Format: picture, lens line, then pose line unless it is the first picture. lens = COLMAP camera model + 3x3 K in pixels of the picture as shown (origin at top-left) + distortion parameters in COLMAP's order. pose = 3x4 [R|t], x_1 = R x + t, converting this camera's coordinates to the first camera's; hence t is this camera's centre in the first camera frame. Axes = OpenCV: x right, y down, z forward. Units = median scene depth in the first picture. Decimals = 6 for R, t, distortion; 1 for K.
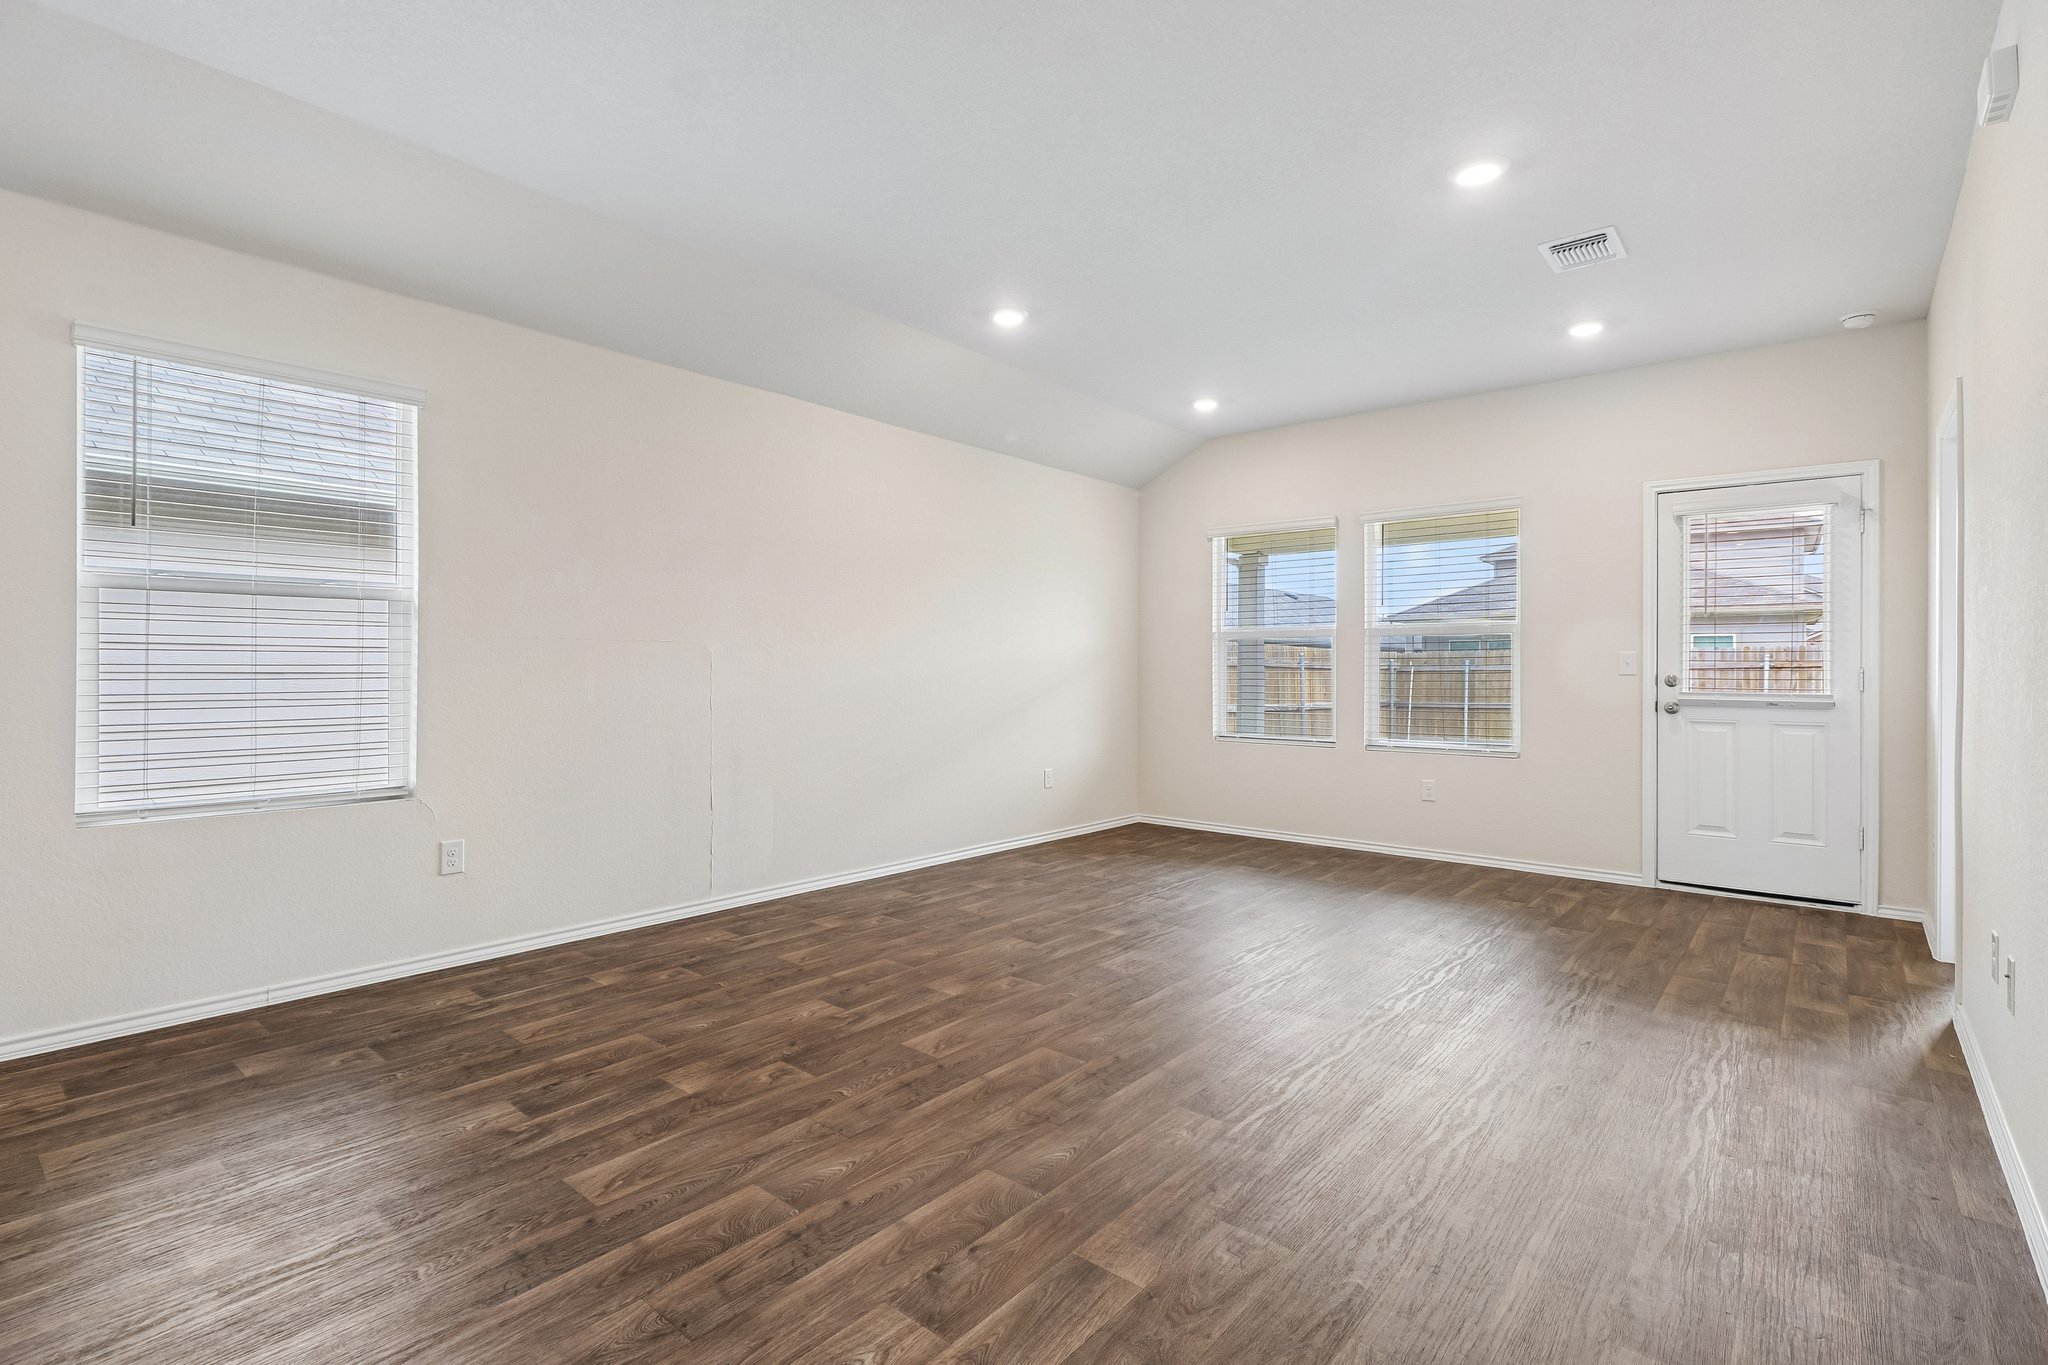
lens RADIAL K [[966.2, 0, 1023.6], [0, 966.2, 675.1], [0, 0, 1]] dist [-0.000053, -0.000833]
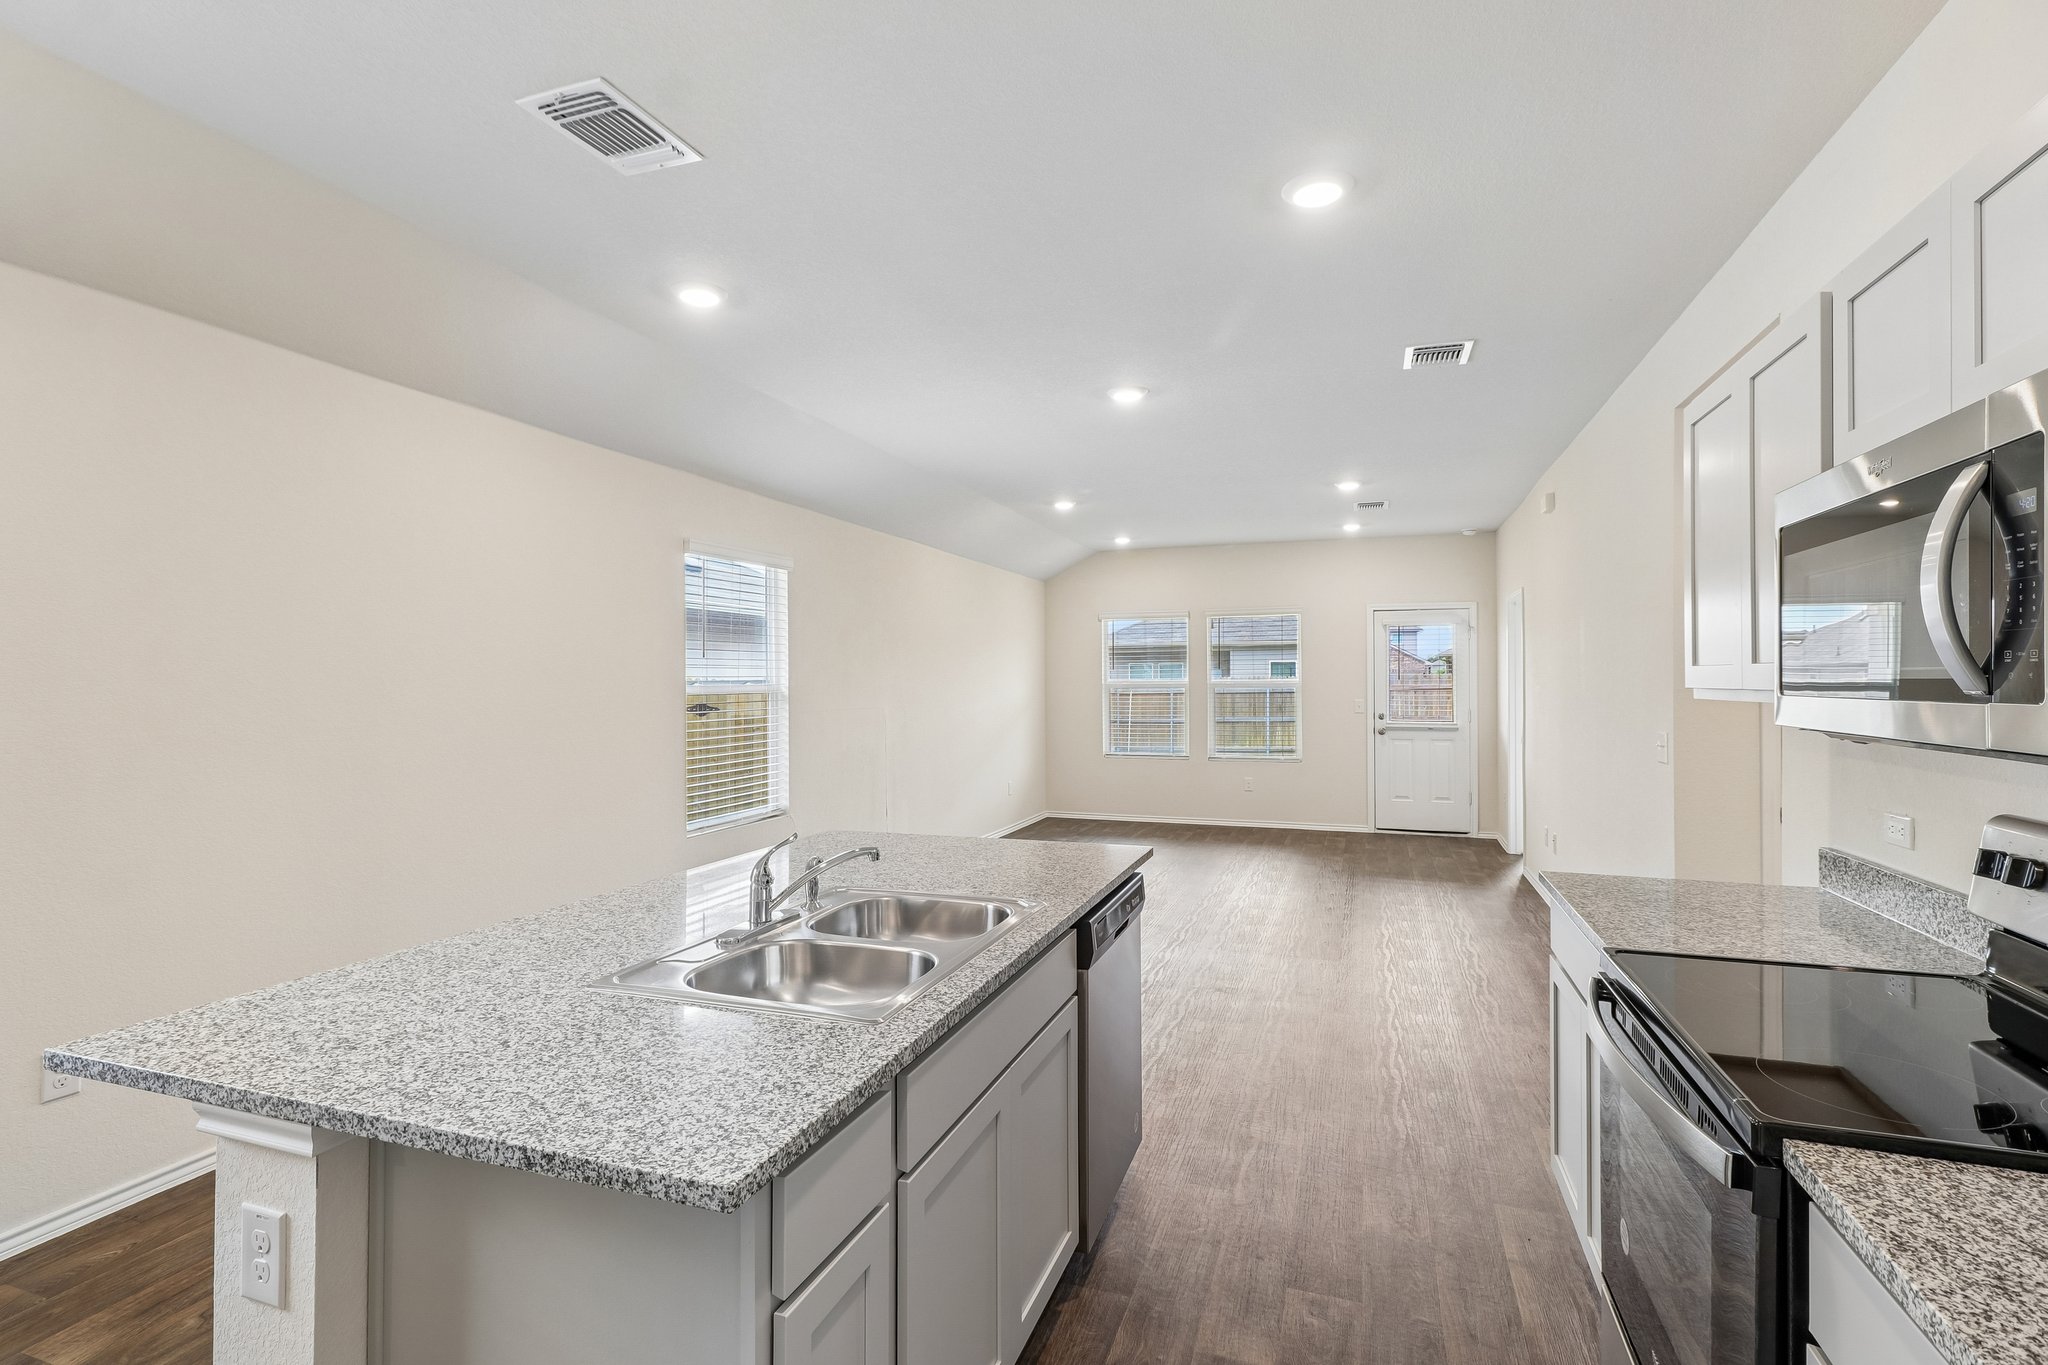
lens RADIAL K [[971.8, 0, 1024.8], [0, 971.8, 680.8], [0, 0, 1]] dist [0.000260, -0.000273]
pose [[0.935055, -0.007984, 0.354413, -0.591925], [0.009779, 0.999947, -0.003274, -0.061050], [-0.354368, 0.006528, 0.935083, -0.454617]]
